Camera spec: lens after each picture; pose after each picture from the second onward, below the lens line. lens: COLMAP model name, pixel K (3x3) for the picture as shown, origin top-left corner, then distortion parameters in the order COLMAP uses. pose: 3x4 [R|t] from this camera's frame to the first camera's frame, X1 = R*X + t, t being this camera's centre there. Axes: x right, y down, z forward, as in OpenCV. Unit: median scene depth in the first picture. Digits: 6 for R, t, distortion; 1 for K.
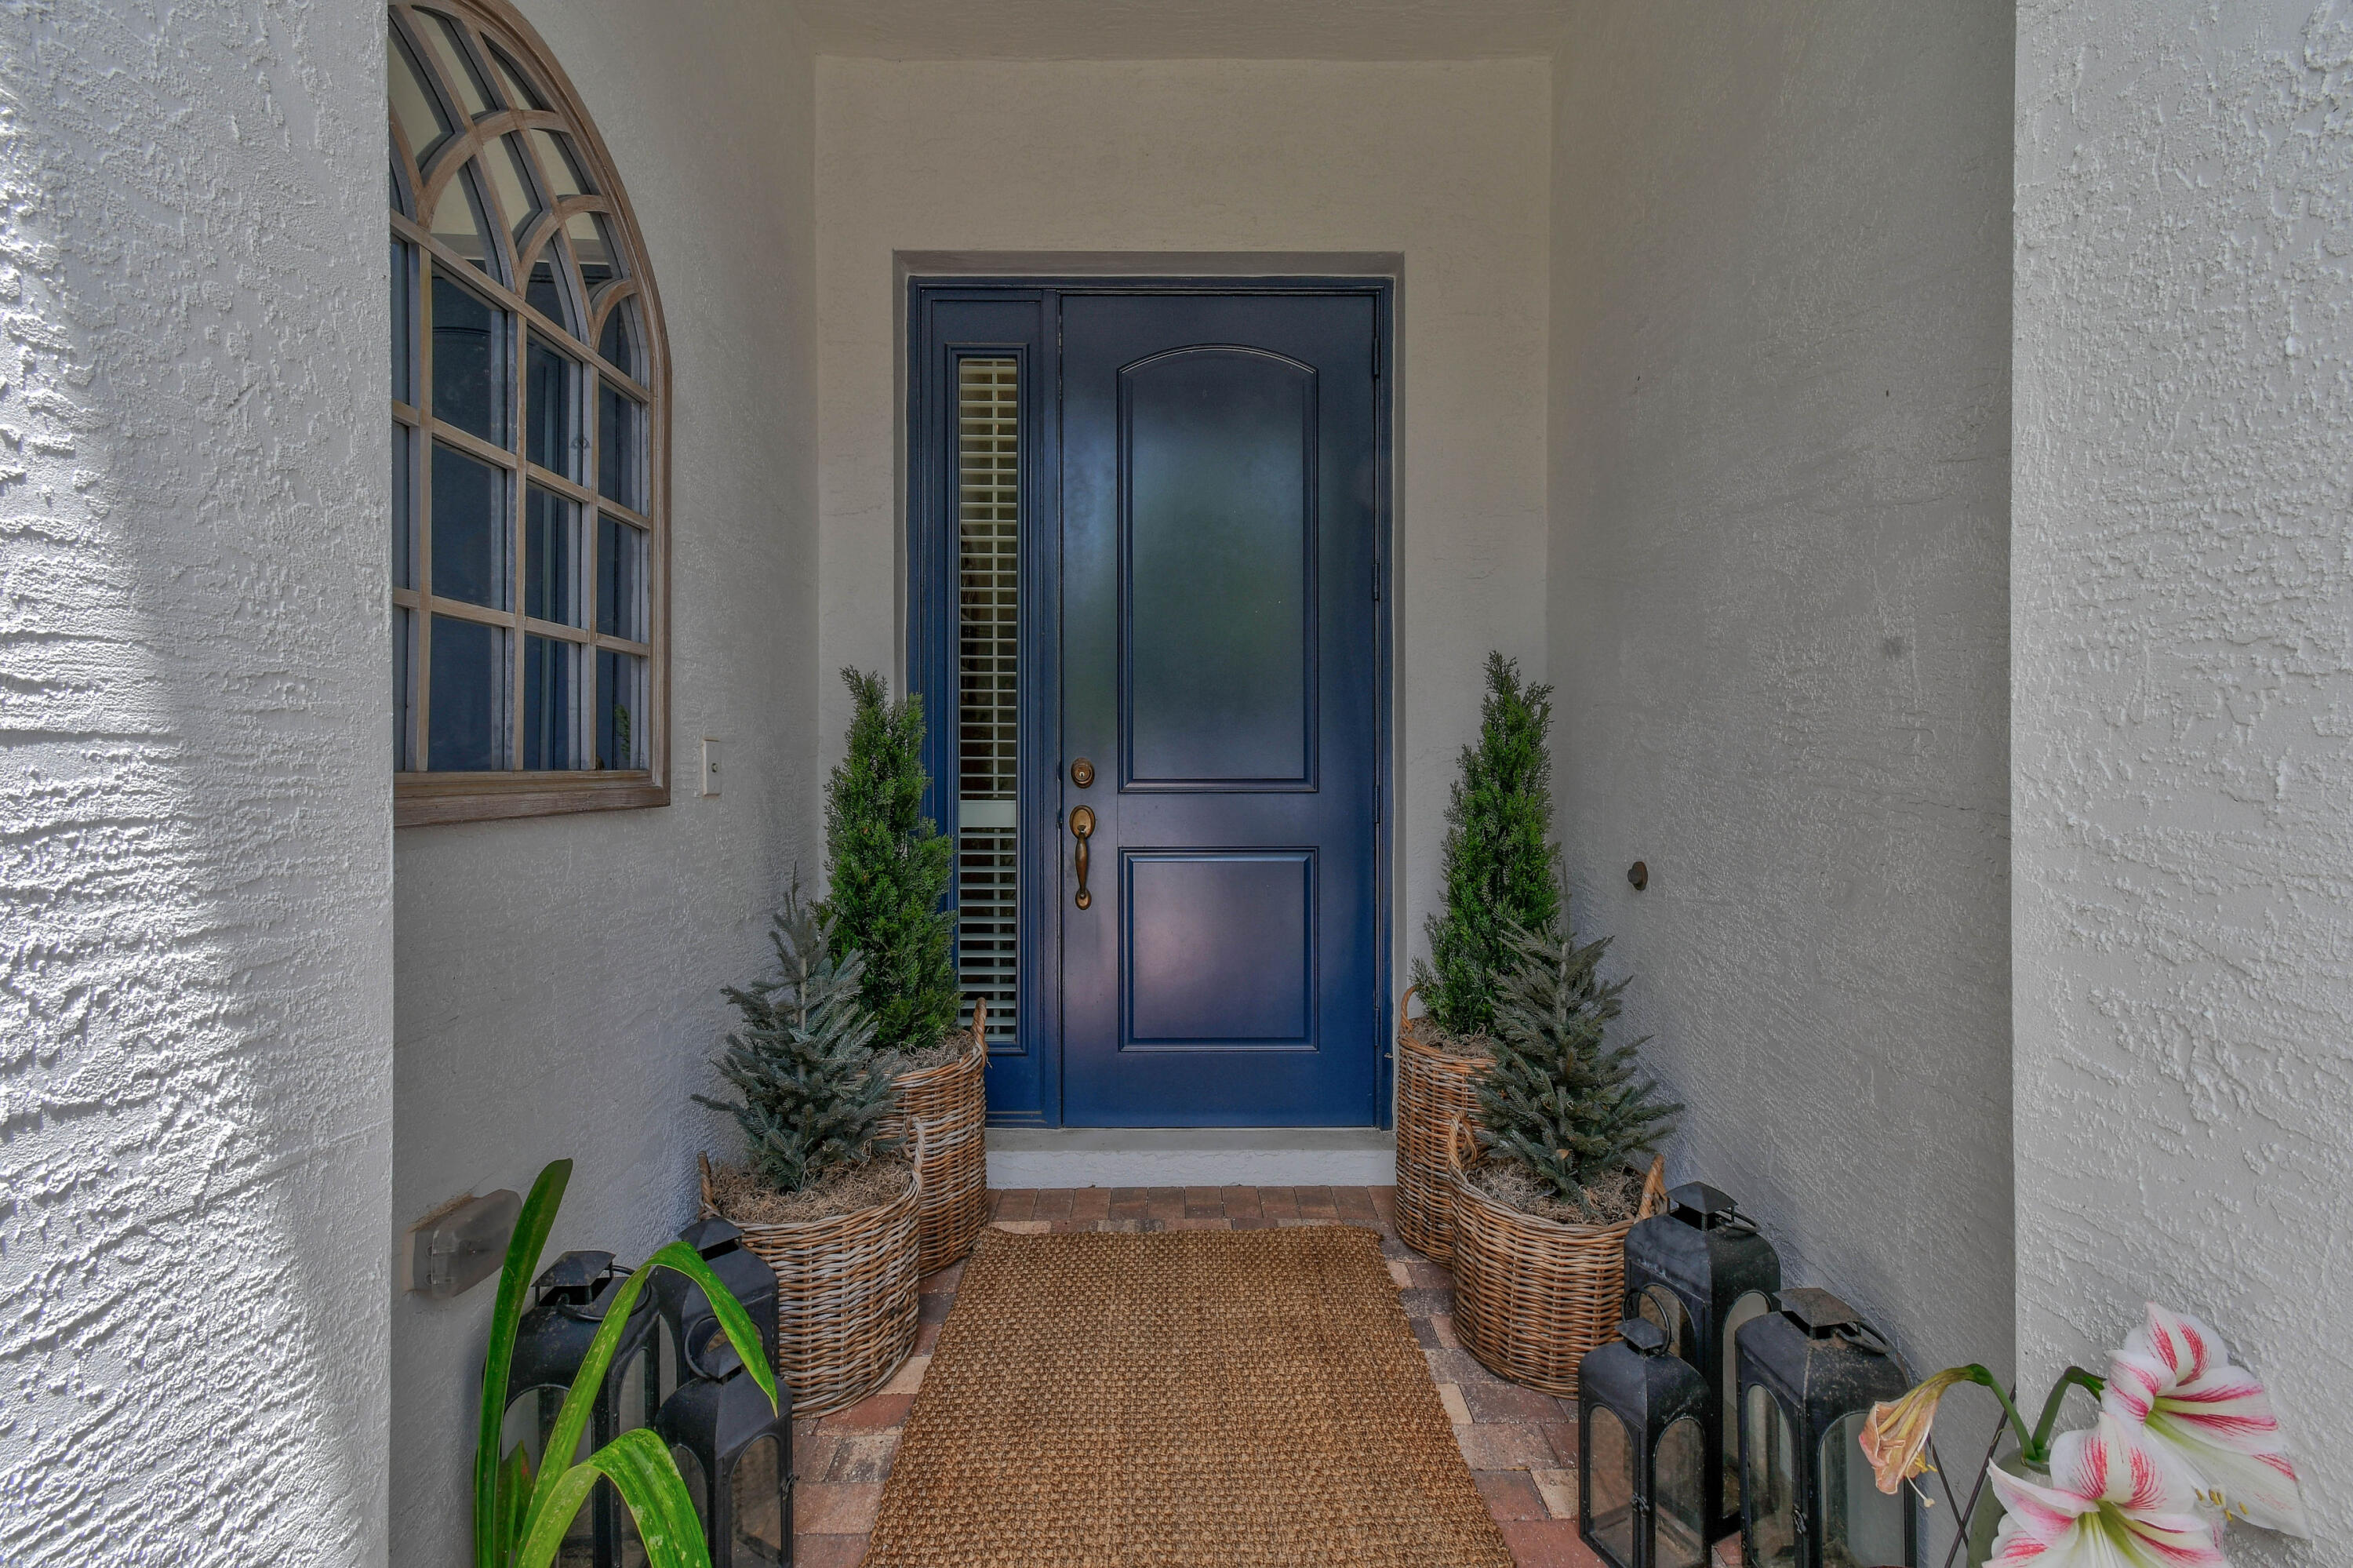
lens RADIAL K [[1050.6, 0, 1174.9], [0, 1050.6, 766.3], [0, 0, 1]] dist [0.004405, -0.000887]
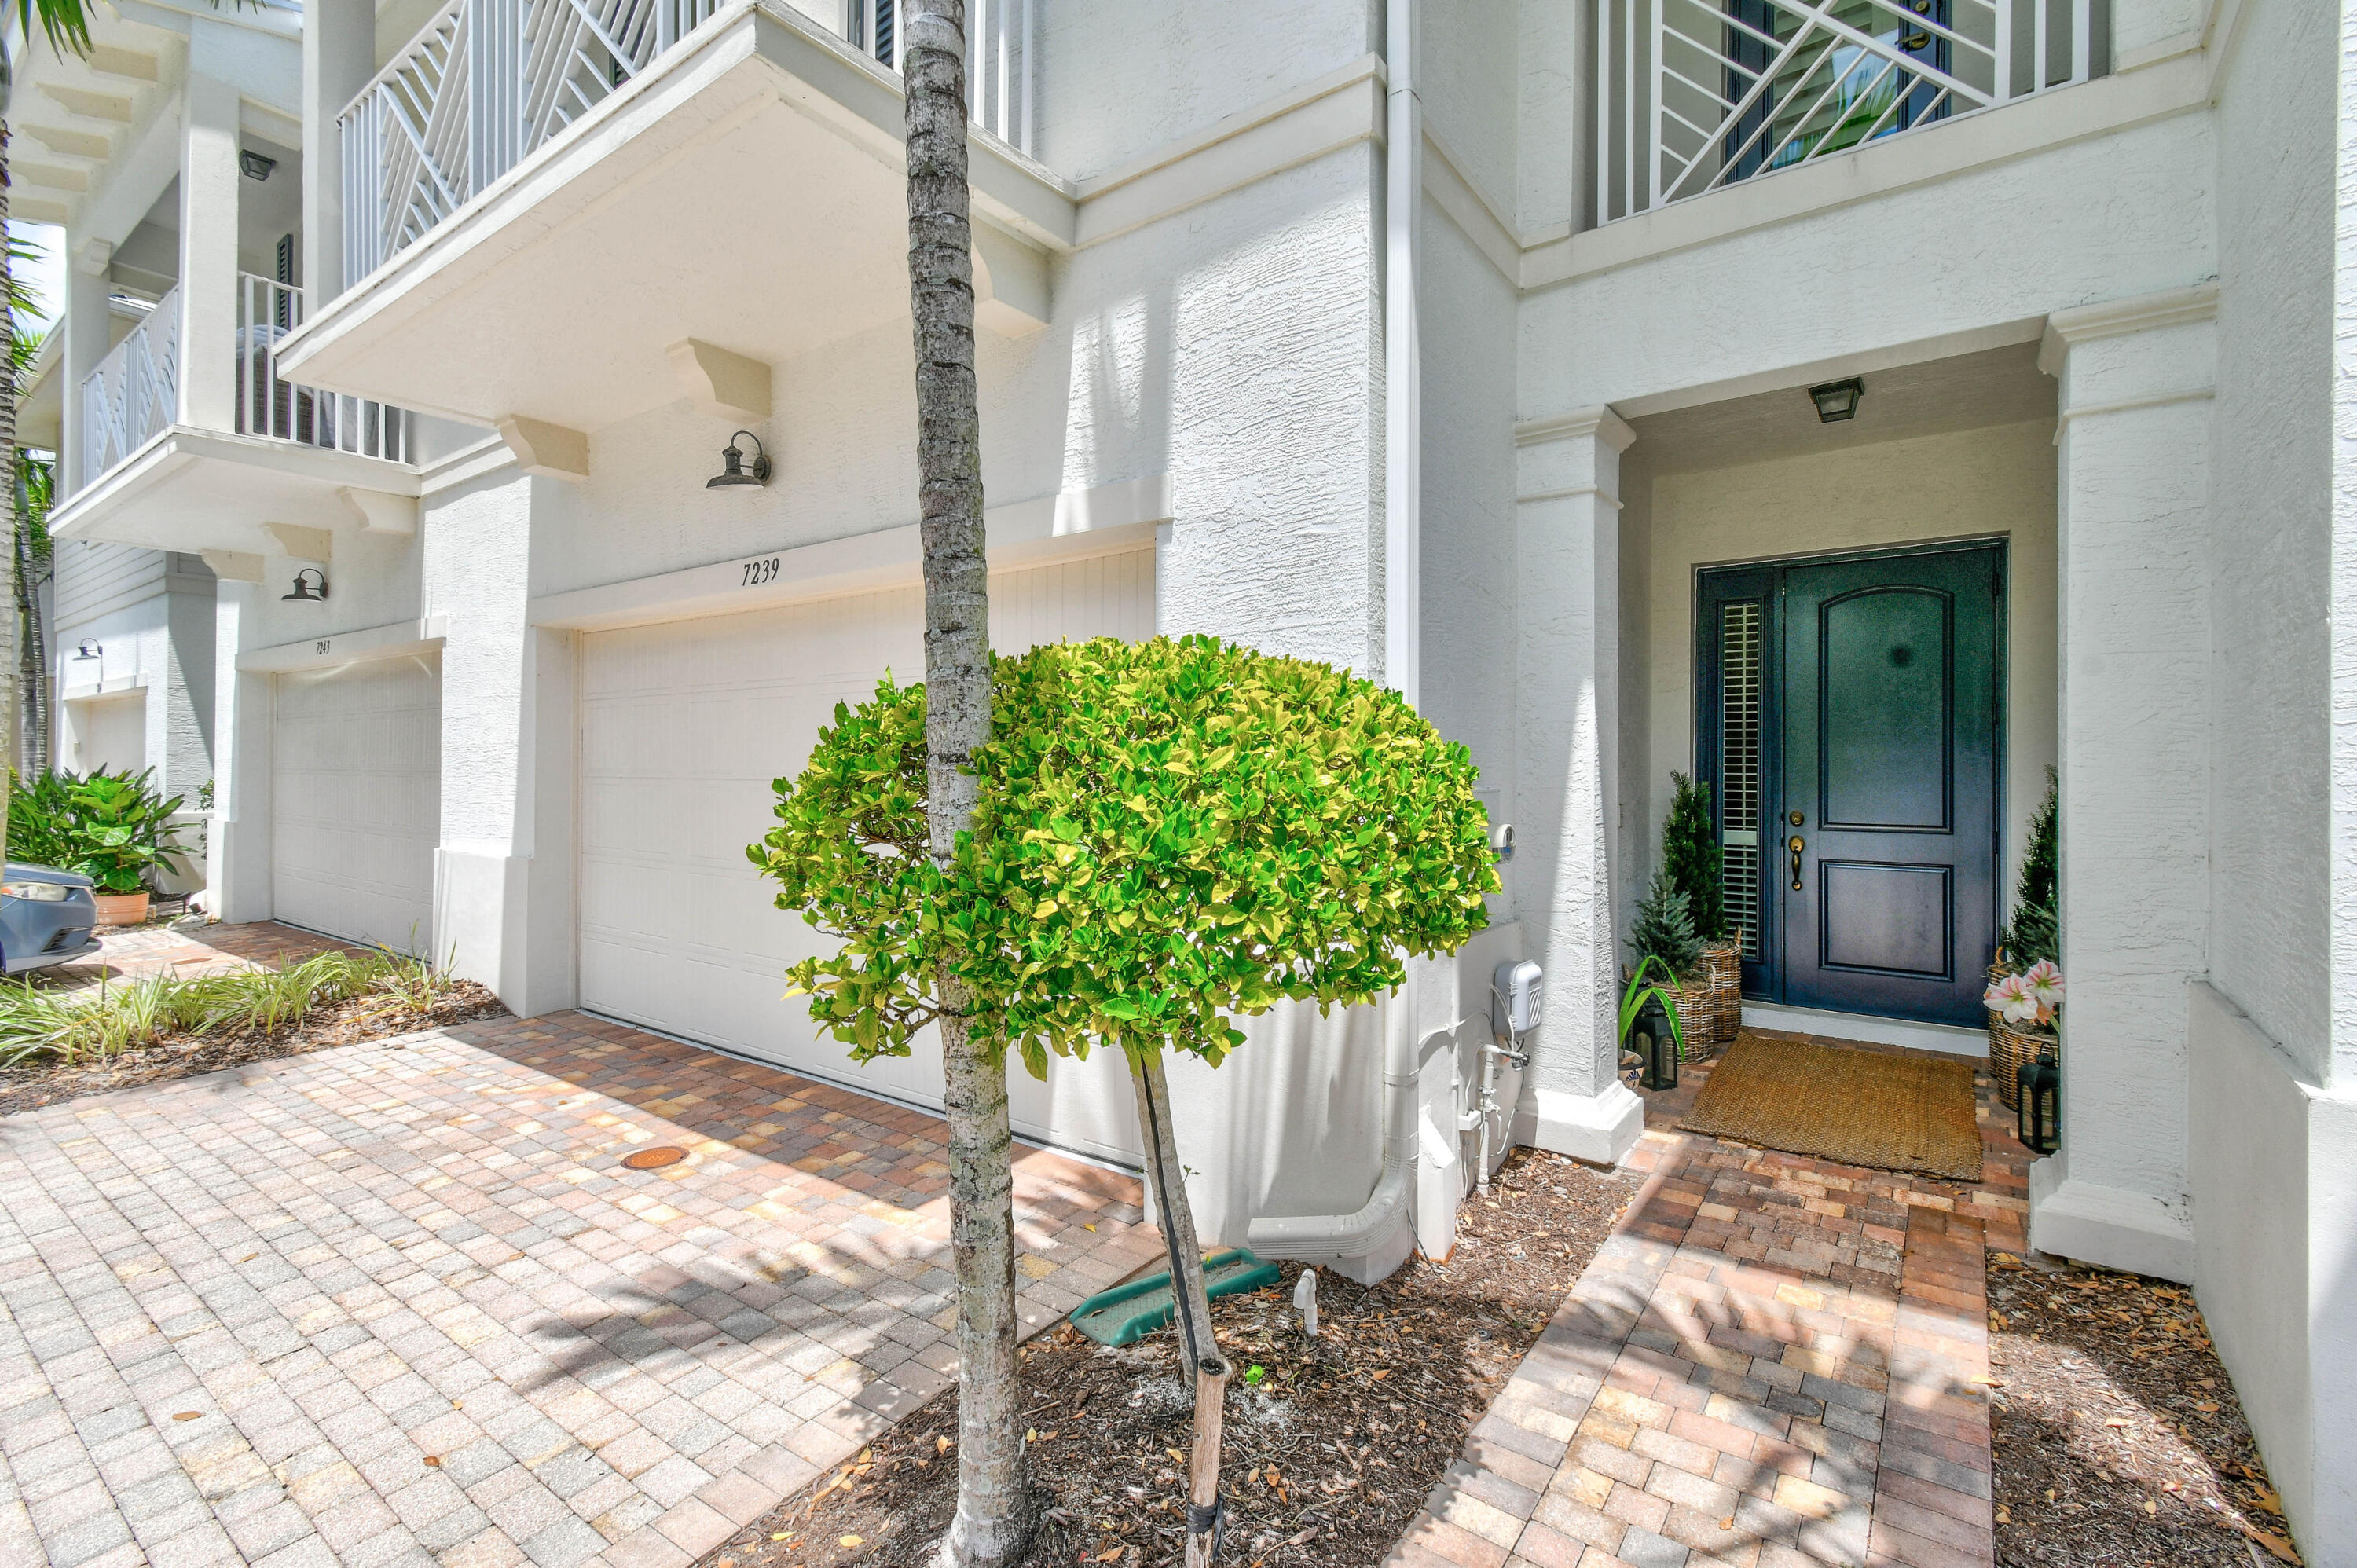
lens RADIAL K [[1052.3, 0, 1181.1], [0, 1052.3, 769.0], [0, 0, 1]] dist [0.004405, -0.000887]
pose [[0.801434, 0.001182, -0.598082, 0.160624], [-0.005799, 0.999966, -0.005794, -0.065776], [0.598055, 0.008112, 0.801414, -1.195971]]
